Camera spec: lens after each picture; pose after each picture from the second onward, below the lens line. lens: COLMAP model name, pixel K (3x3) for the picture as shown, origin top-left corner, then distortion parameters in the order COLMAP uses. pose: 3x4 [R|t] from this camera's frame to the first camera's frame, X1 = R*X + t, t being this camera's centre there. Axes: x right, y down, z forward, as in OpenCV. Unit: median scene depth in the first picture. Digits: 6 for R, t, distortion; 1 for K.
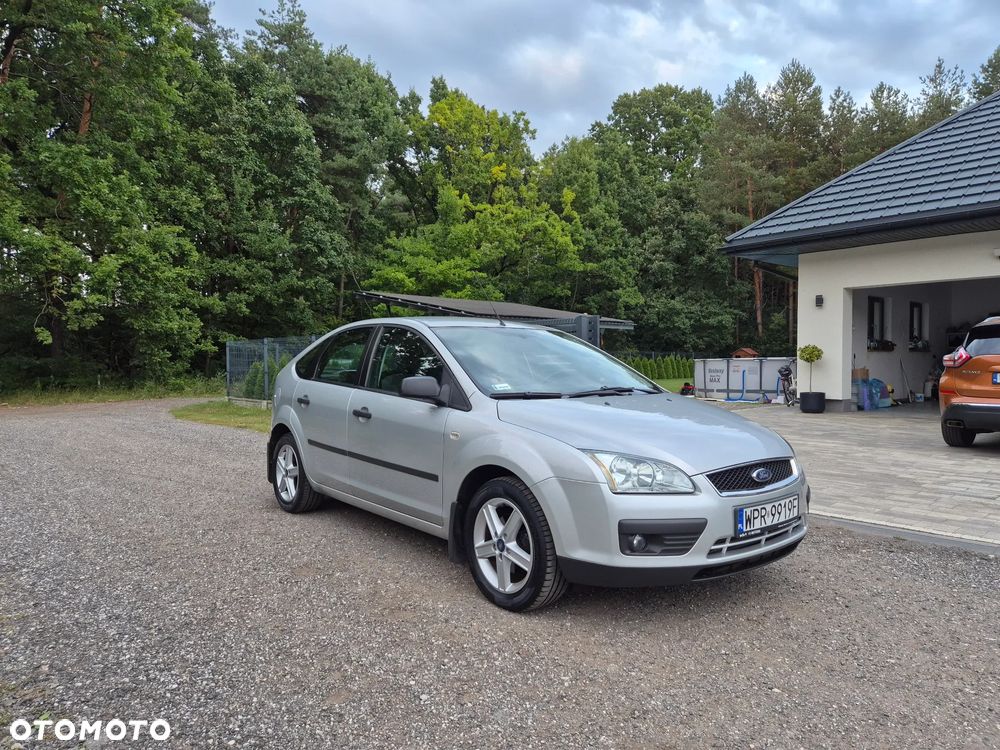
lens RADIAL K [[670.2, 0, 503.3], [0, 670.2, 382.5], [0, 0, 1]] dist [0.079916, -0.068223]
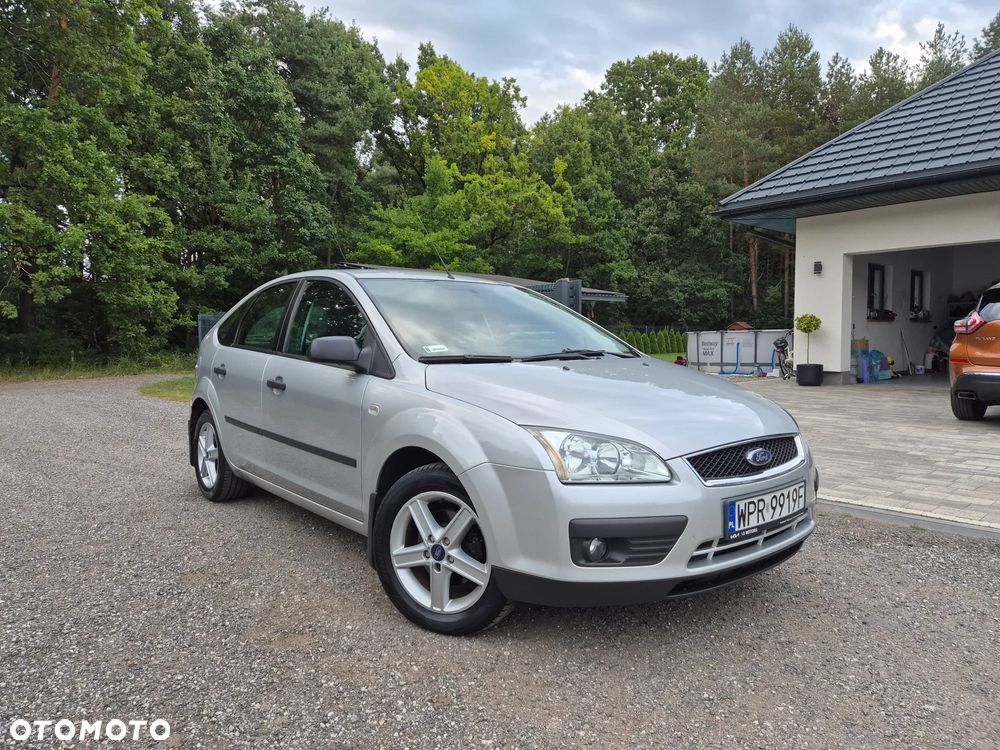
lens RADIAL K [[670.2, 0, 503.9], [0, 670.2, 379.4], [0, 0, 1]] dist [0.071039, -0.059100]
pose [[0.999959, -0.004787, 0.007634, 0.008097], [0.004557, 0.999542, 0.029914, 0.002204], [-0.007774, -0.029878, 0.999523, 0.022370]]
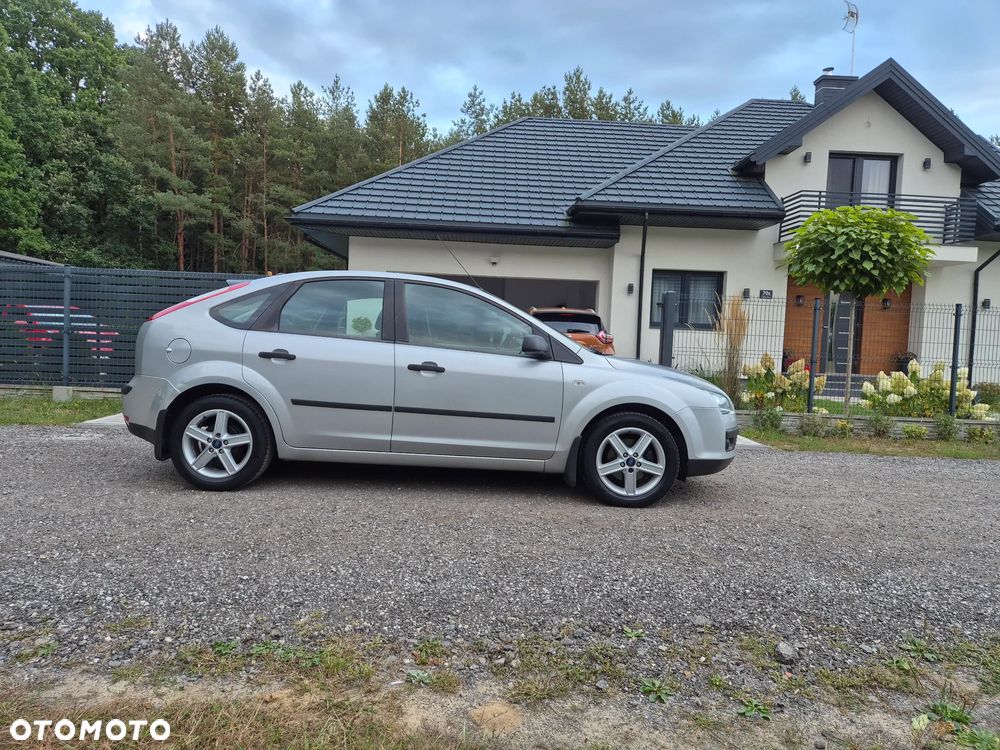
lens RADIAL K [[671.8, 0, 506.7], [0, 671.8, 372.3], [0, 0, 1]] dist [0.072693, -0.061632]
pose [[0.633329, -0.005518, 0.773863, -0.119115], [-0.019226, 0.999554, 0.022862, 0.003573], [-0.773643, -0.029357, 0.632941, 0.032824]]
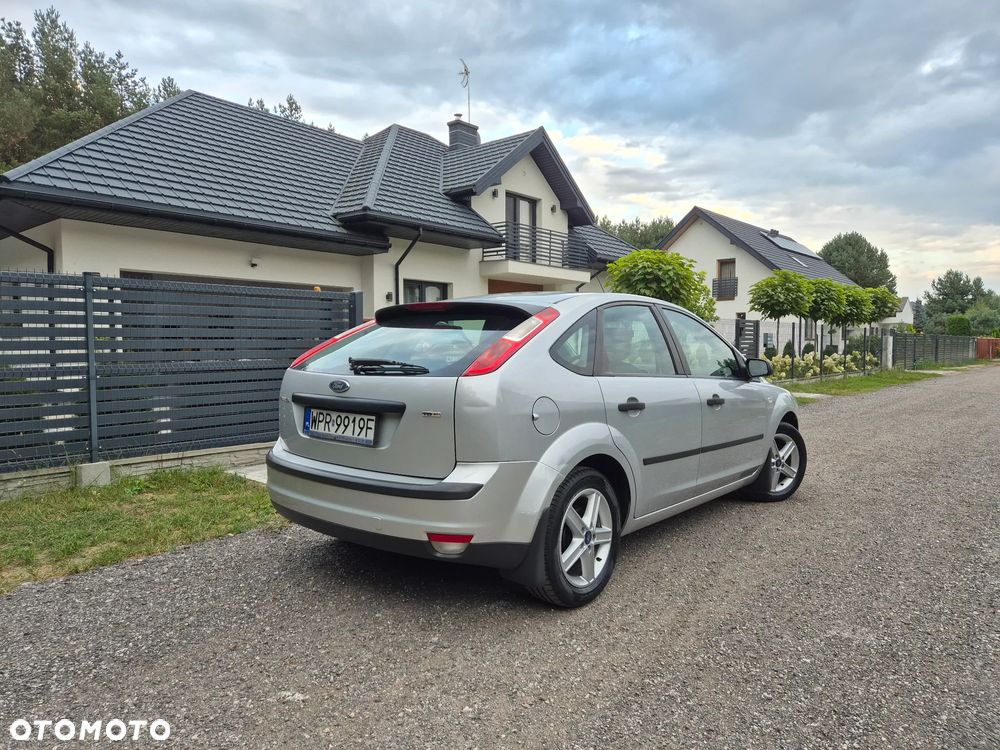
lens RADIAL K [[670.2, 0, 512.6], [0, 670.2, 377.7], [0, 0, 1]] dist [0.064429, -0.047995]
pose [[-0.145400, -0.042328, 0.988467, -0.205670], [0.035558, 0.998215, 0.047976, -0.007274], [-0.988734, 0.042123, -0.143635, 0.257764]]
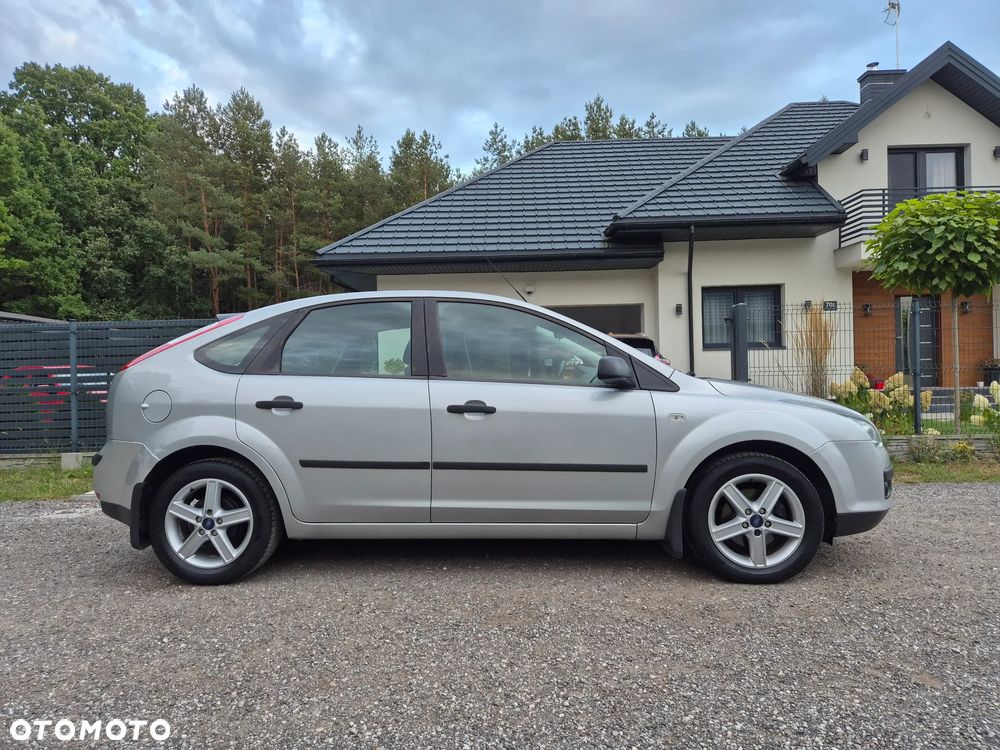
lens RADIAL K [[670.2, 0, 503.9], [0, 670.2, 379.4], [0, 0, 1]] dist [0.071039, -0.059100]
pose [[0.675105, -0.012433, 0.737617, -0.096956], [0.041644, 0.998906, -0.021278, 0.003969], [-0.736545, 0.045082, 0.674884, 0.057887]]
